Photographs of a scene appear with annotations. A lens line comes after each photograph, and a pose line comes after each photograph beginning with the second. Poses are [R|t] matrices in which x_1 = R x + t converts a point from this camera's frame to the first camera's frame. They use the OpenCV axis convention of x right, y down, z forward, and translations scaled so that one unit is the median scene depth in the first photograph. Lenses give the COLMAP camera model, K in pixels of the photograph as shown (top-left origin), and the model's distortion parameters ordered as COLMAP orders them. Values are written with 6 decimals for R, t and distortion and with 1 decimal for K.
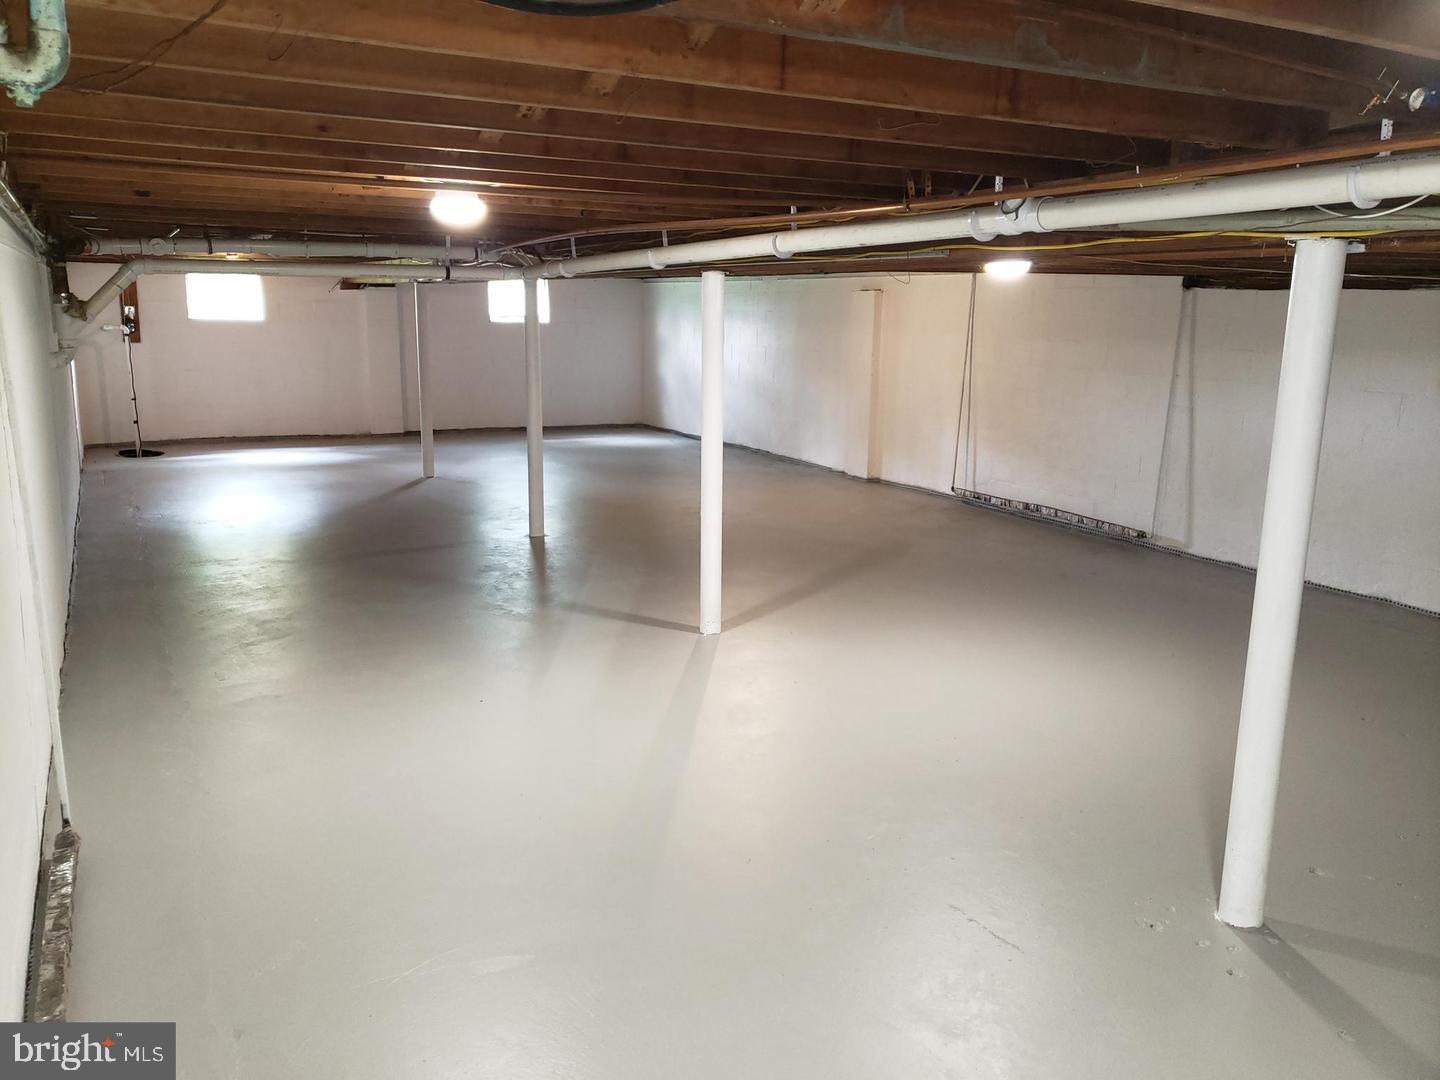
lens RADIAL K [[1114.1, 0, 704.1], [0, 1114.1, 544.3], [0, 0, 1]] dist [0.162992, -0.338480]
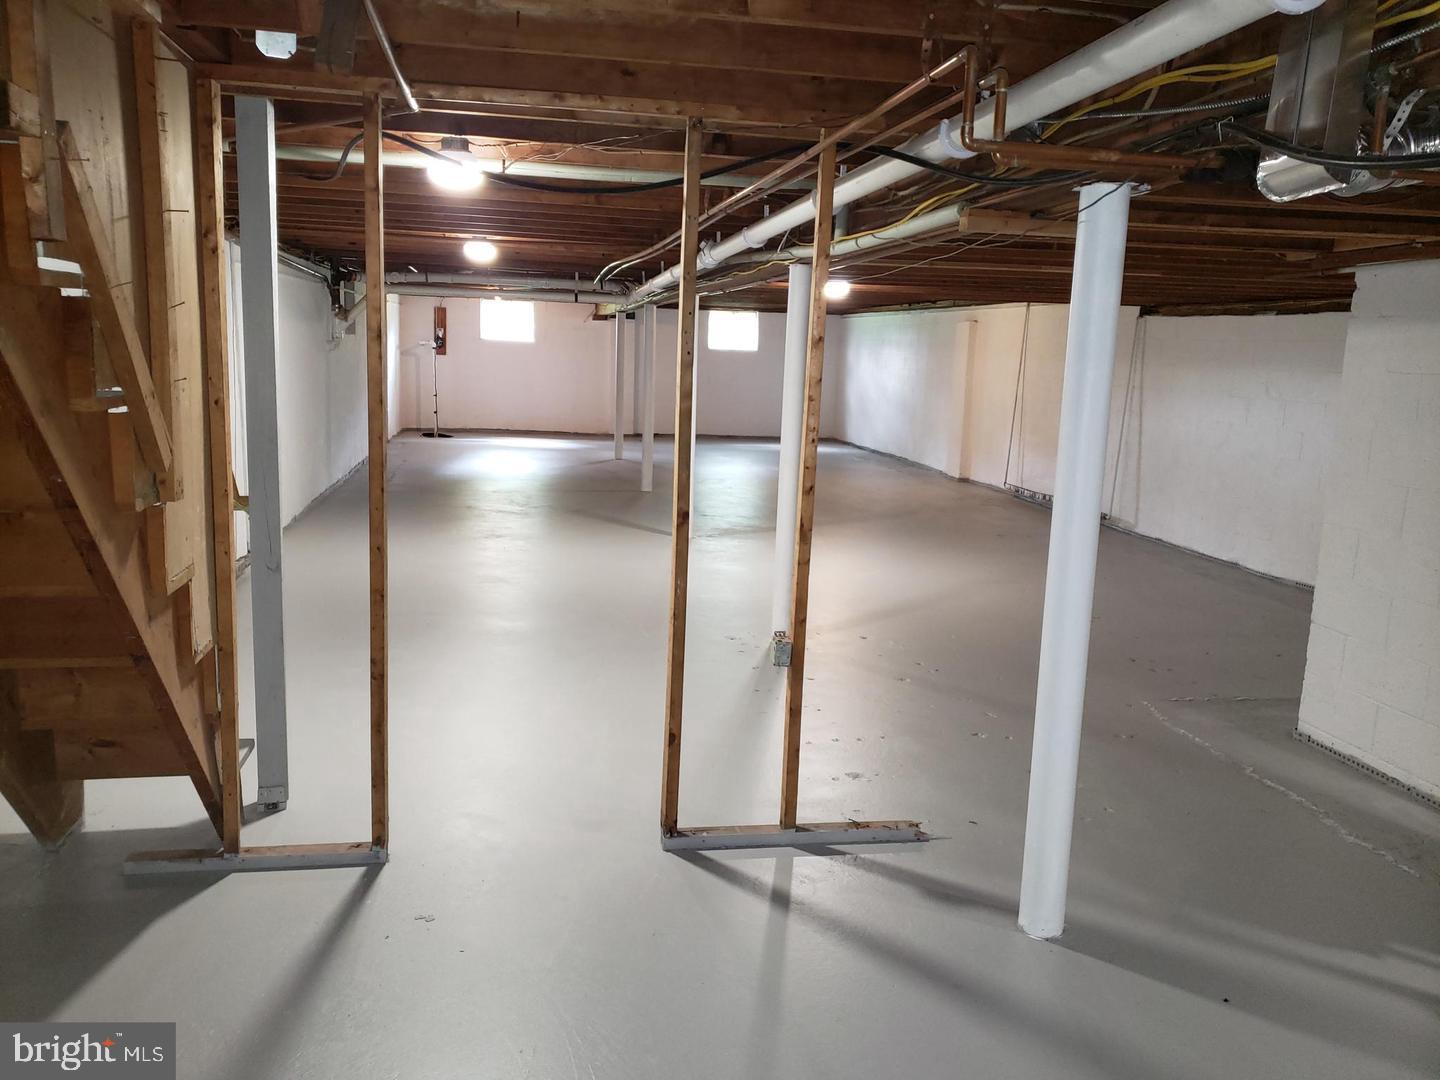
lens RADIAL K [[1114.1, 0, 704.1], [0, 1114.1, 544.3], [0, 0, 1]] dist [0.162992, -0.338480]
pose [[0.951462, 0.074361, -0.298649, 0.250924], [-0.086542, 0.995862, -0.027754, 0.067576], [0.295350, 0.052253, 0.953959, -0.211828]]
